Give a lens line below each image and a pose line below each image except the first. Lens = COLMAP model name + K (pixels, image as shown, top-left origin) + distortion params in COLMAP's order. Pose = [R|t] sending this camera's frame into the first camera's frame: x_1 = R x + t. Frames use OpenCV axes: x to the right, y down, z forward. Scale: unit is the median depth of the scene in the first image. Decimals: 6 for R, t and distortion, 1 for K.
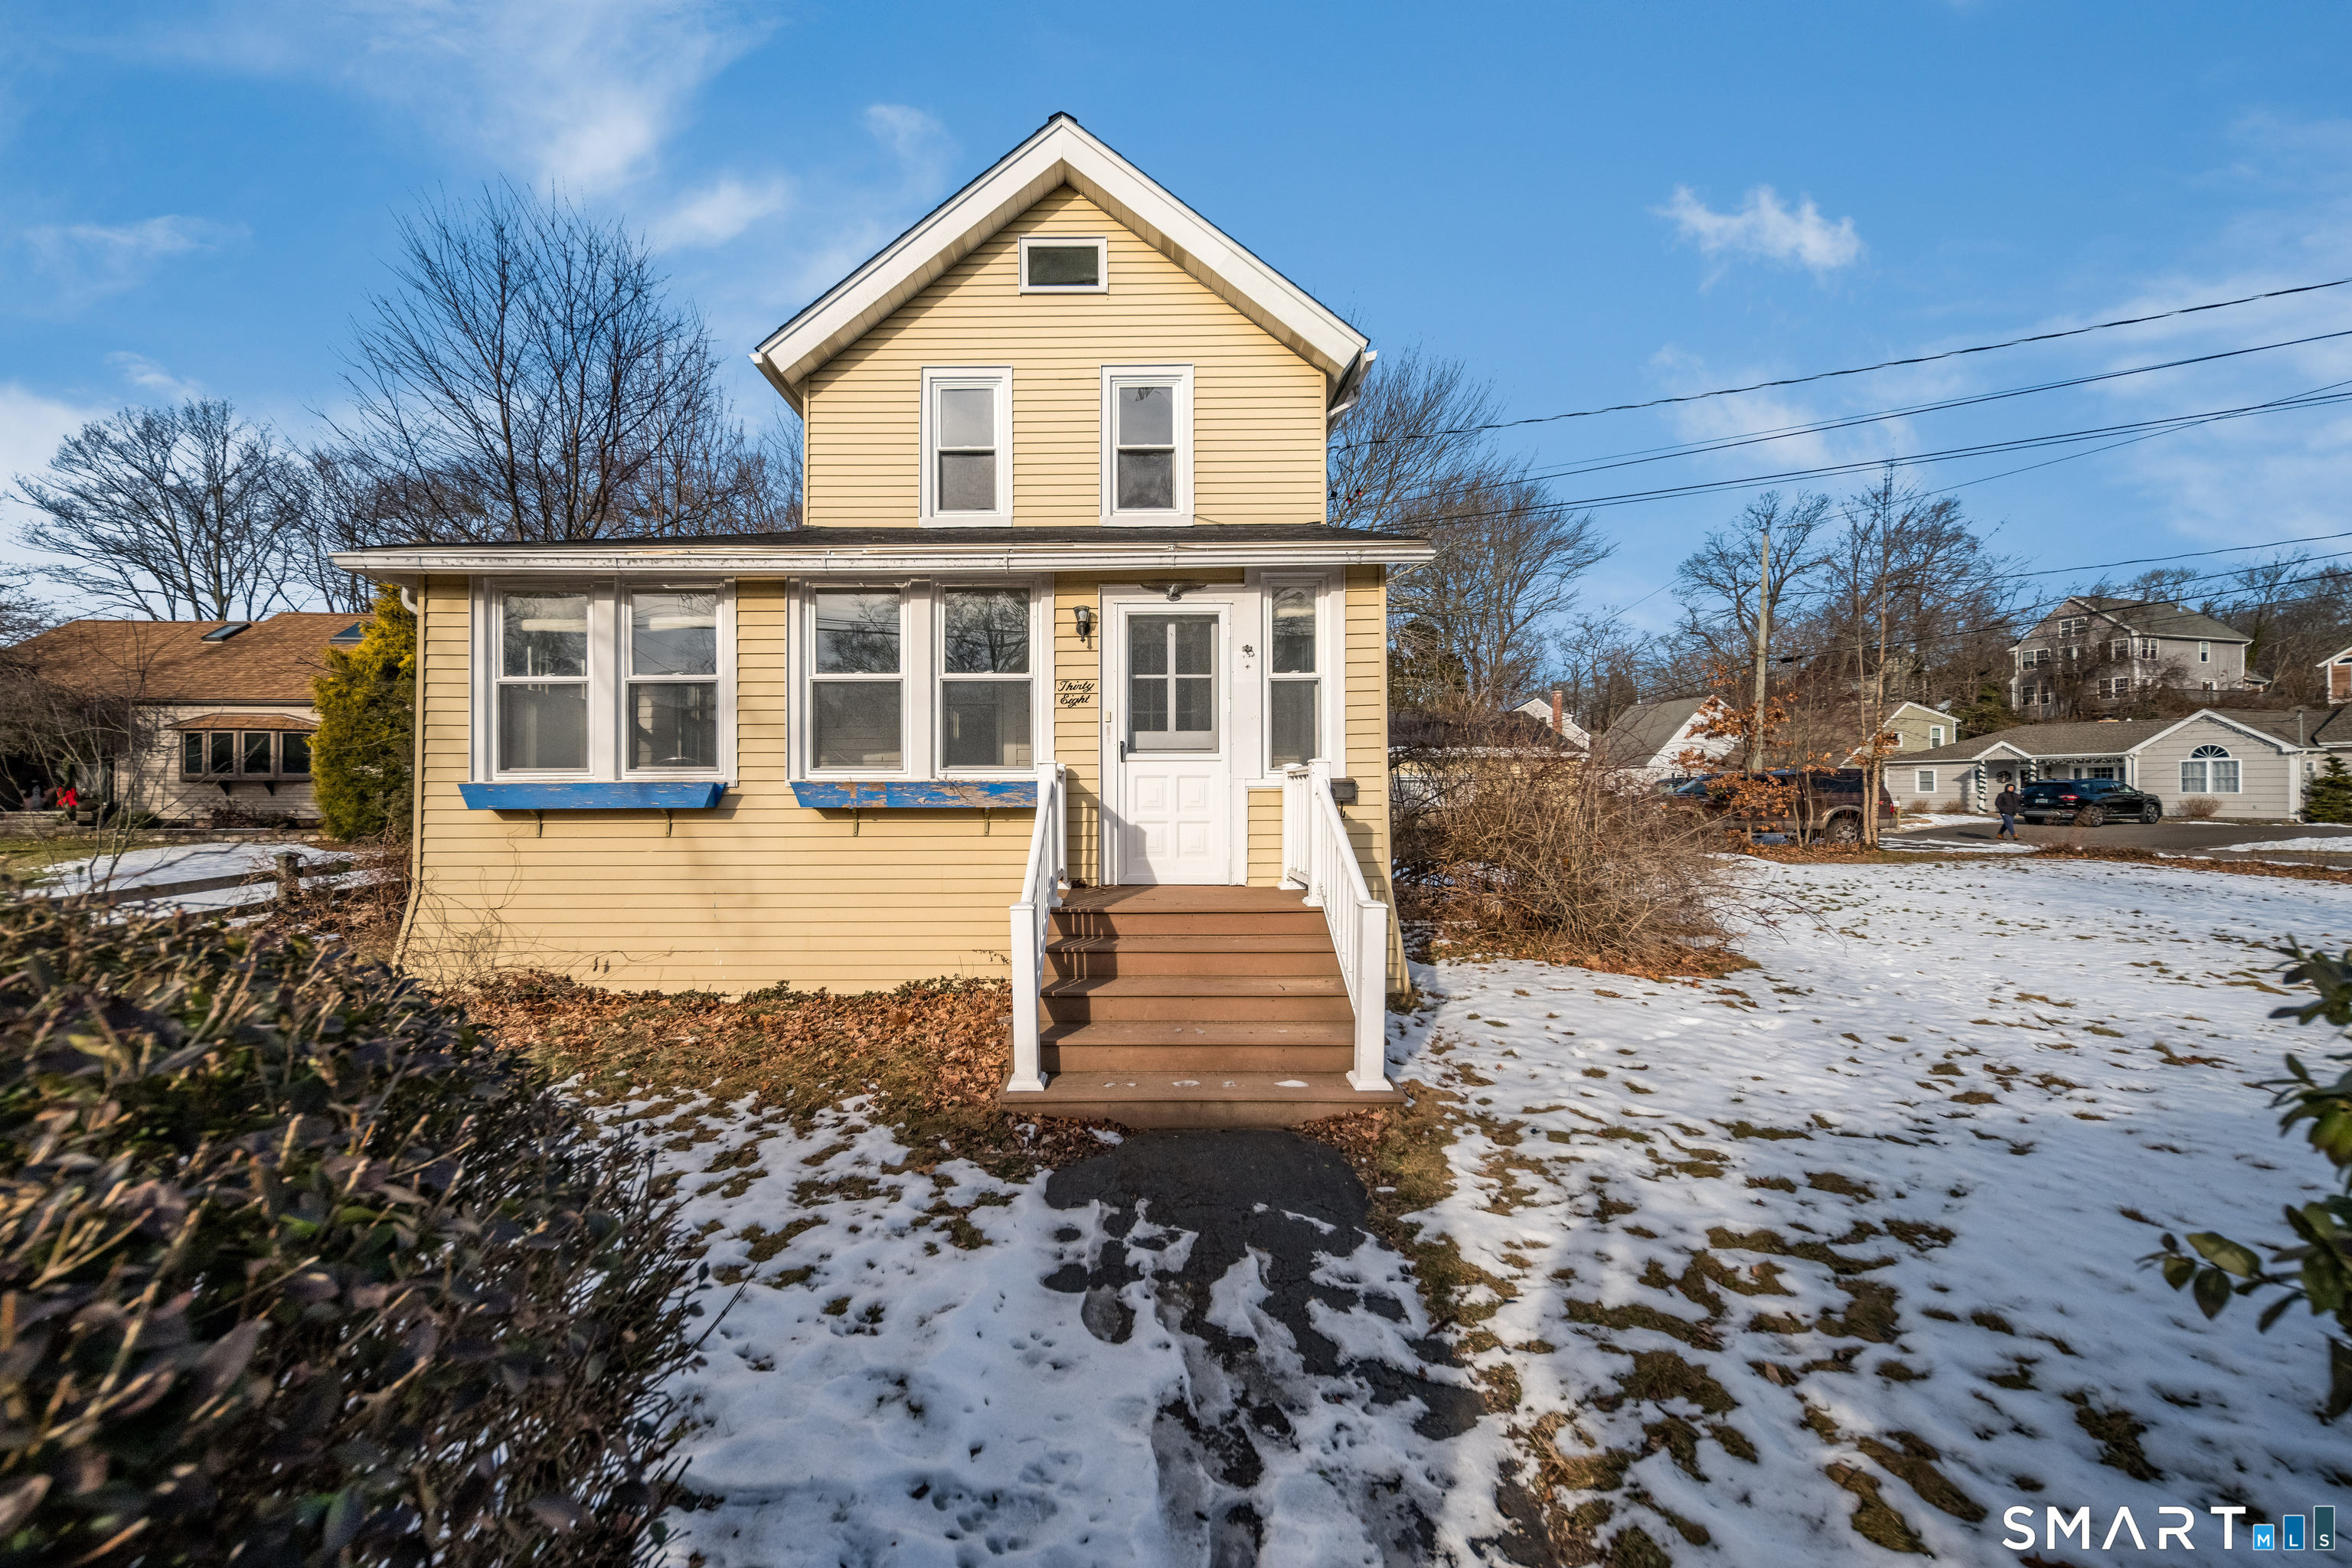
lens RADIAL K [[867.3, 0, 1167.7], [0, 867.3, 797.0], [0, 0, 1]] dist [-0.001473, 0.000282]
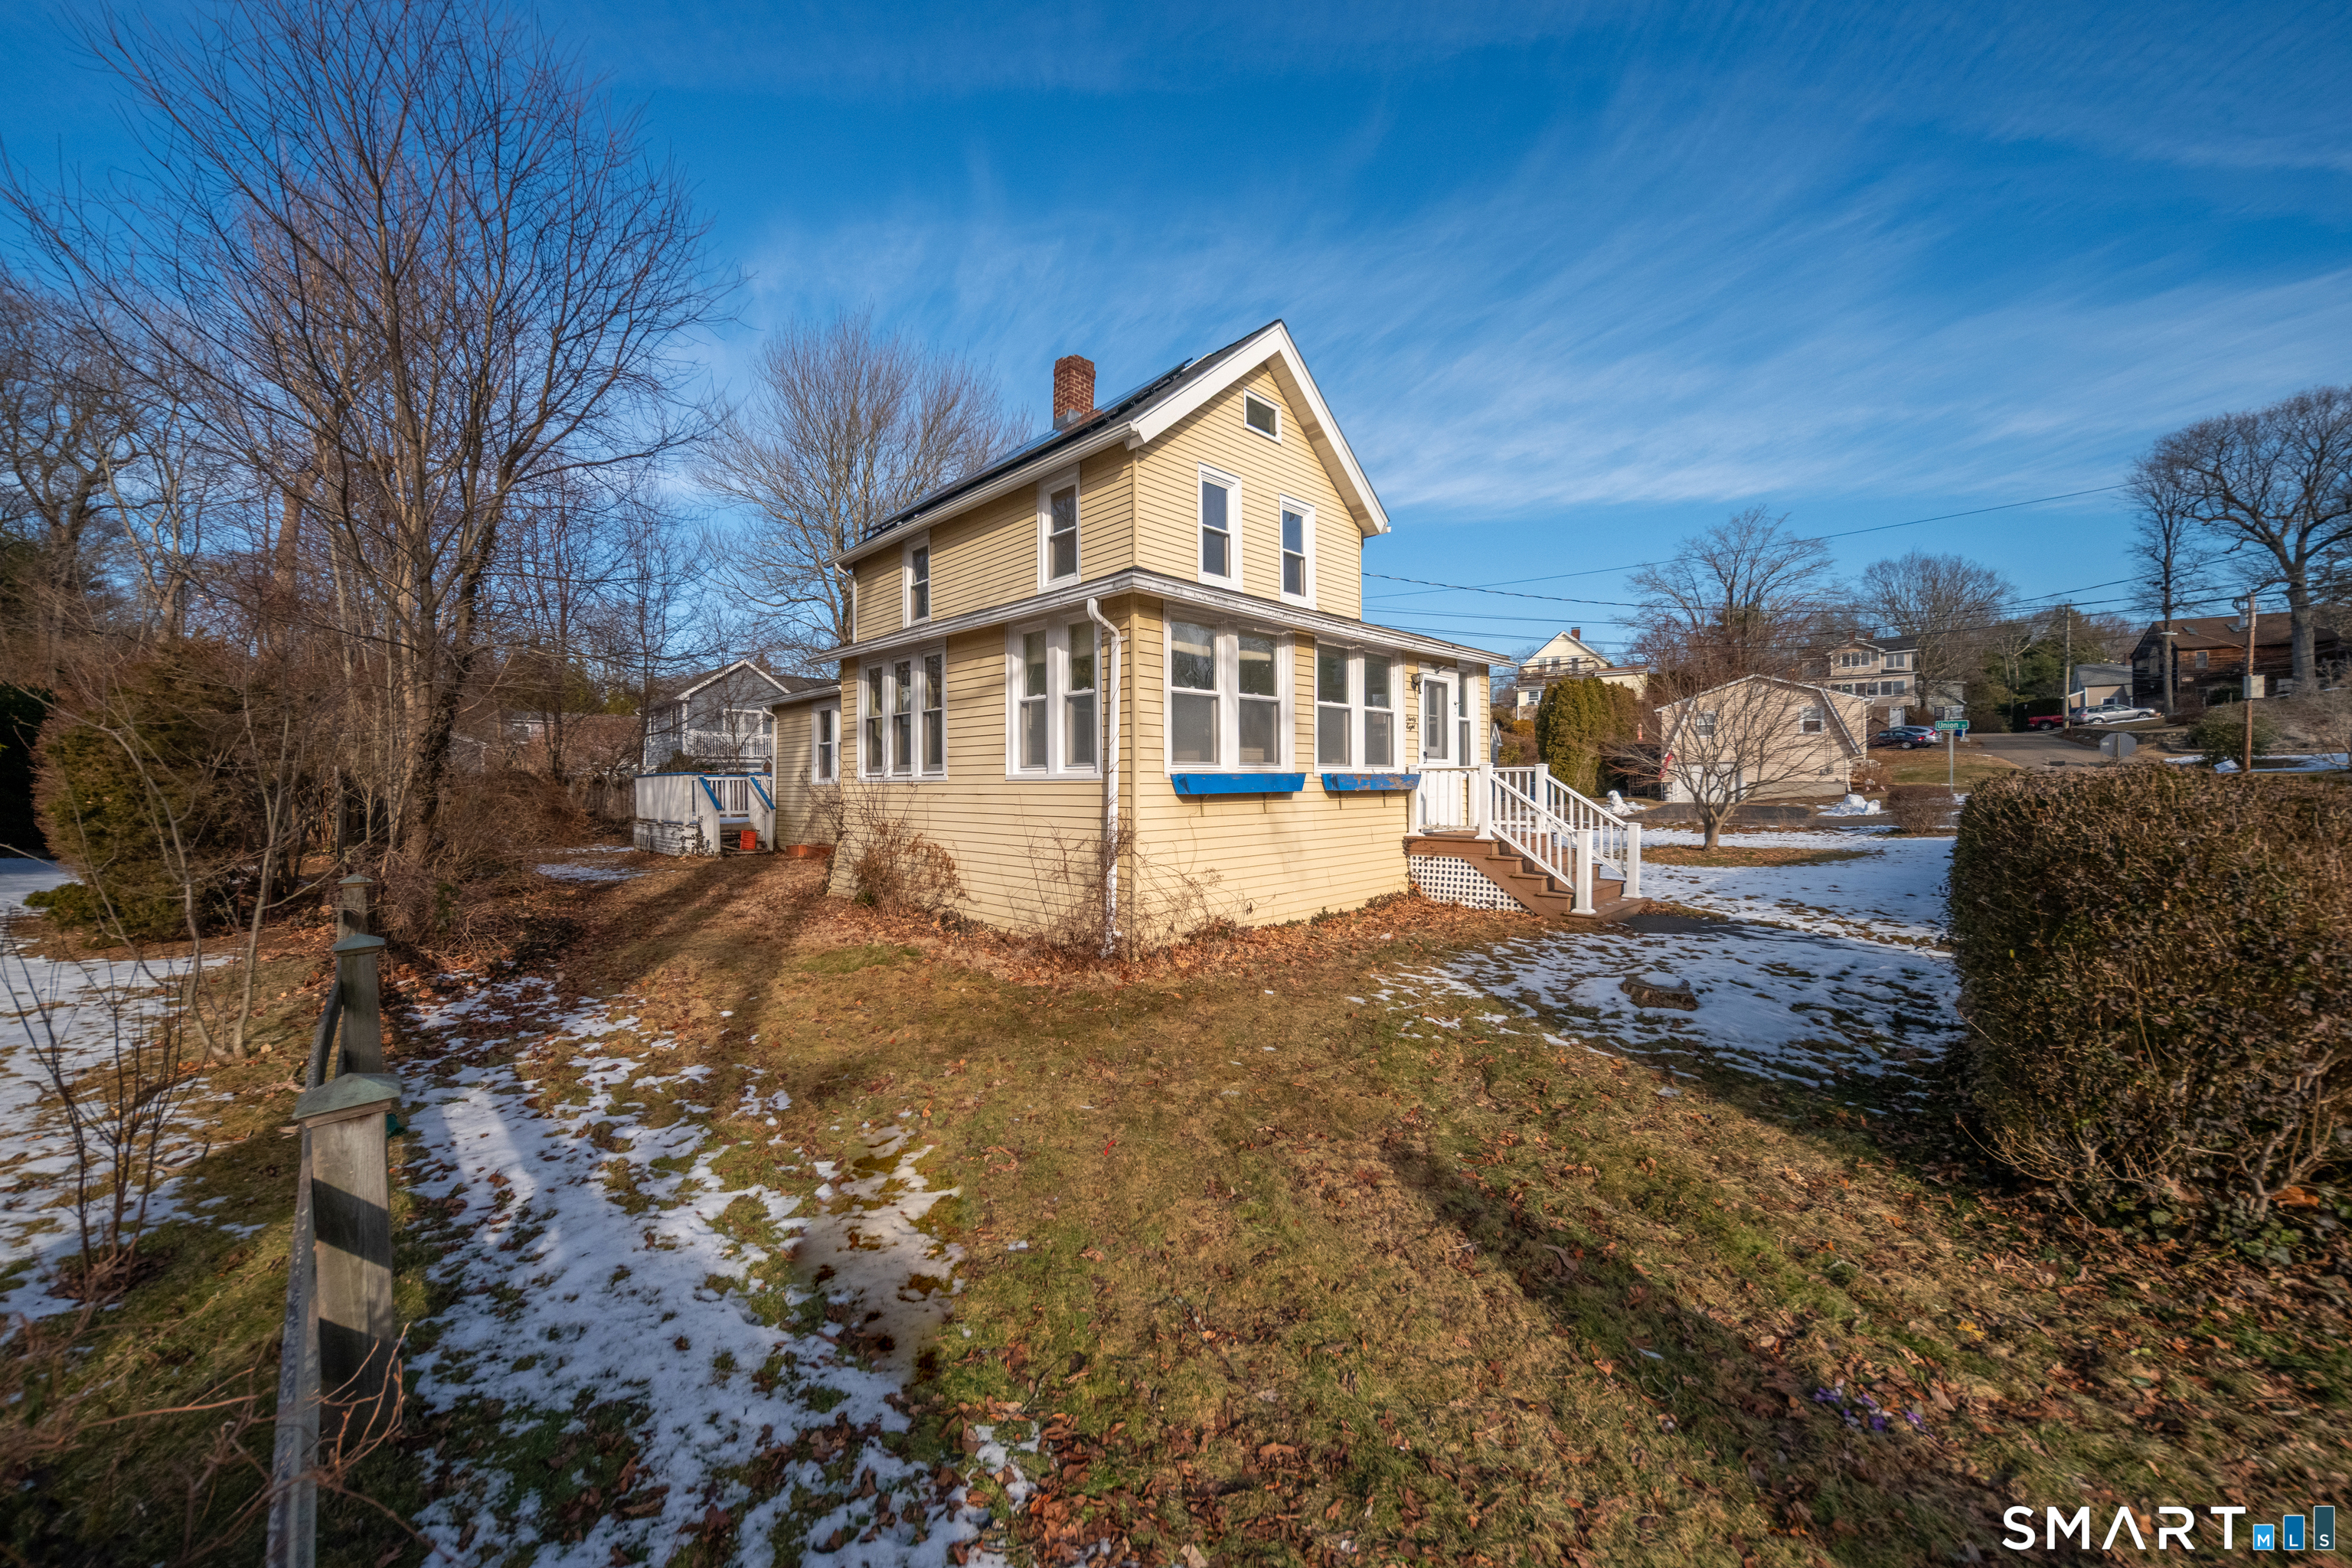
lens RADIAL K [[801.8, 0, 1169.3], [0, 801.8, 777.4], [0, 0, 1]] dist [0.000966, 0.000070]
pose [[0.727604, 0.003269, 0.685989, -1.225355], [-0.002876, 0.999994, -0.001715, -0.005864], [-0.685991, -0.000725, 0.727610, 0.135537]]
